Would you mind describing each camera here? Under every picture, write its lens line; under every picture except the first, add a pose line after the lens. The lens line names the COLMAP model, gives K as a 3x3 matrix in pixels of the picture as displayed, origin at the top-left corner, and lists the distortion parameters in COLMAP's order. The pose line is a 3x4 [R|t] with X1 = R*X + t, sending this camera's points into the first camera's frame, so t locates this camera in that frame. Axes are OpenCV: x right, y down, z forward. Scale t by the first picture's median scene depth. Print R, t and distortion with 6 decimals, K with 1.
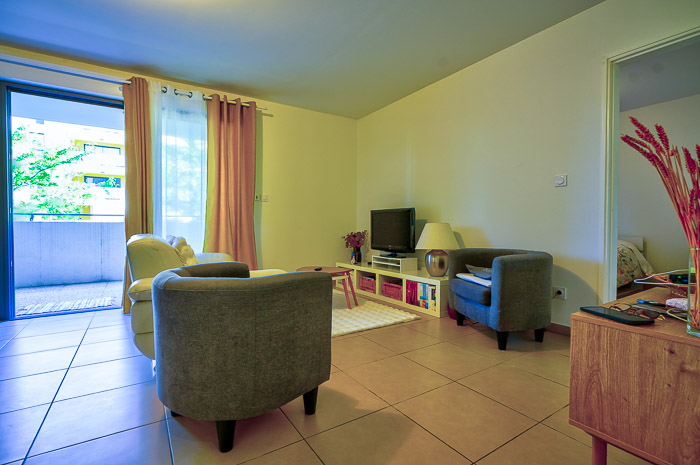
lens RADIAL K [[328.8, 0, 350.0], [0, 328.8, 232.5], [0, 0, 1]] dist [0.002993, 0.000191]
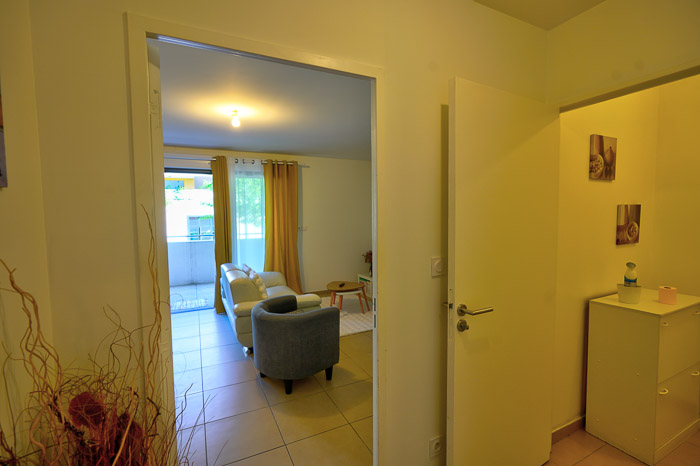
lens RADIAL K [[314.0, 0, 350.0], [0, 314.0, 233.0], [0, 0, 1]] dist [-0.001709, -0.000055]
pose [[0.993611, -0.003956, -0.112790, 0.093905], [0.008597, 0.999135, 0.040692, -0.169970], [0.112531, -0.041402, 0.992785, -0.346248]]
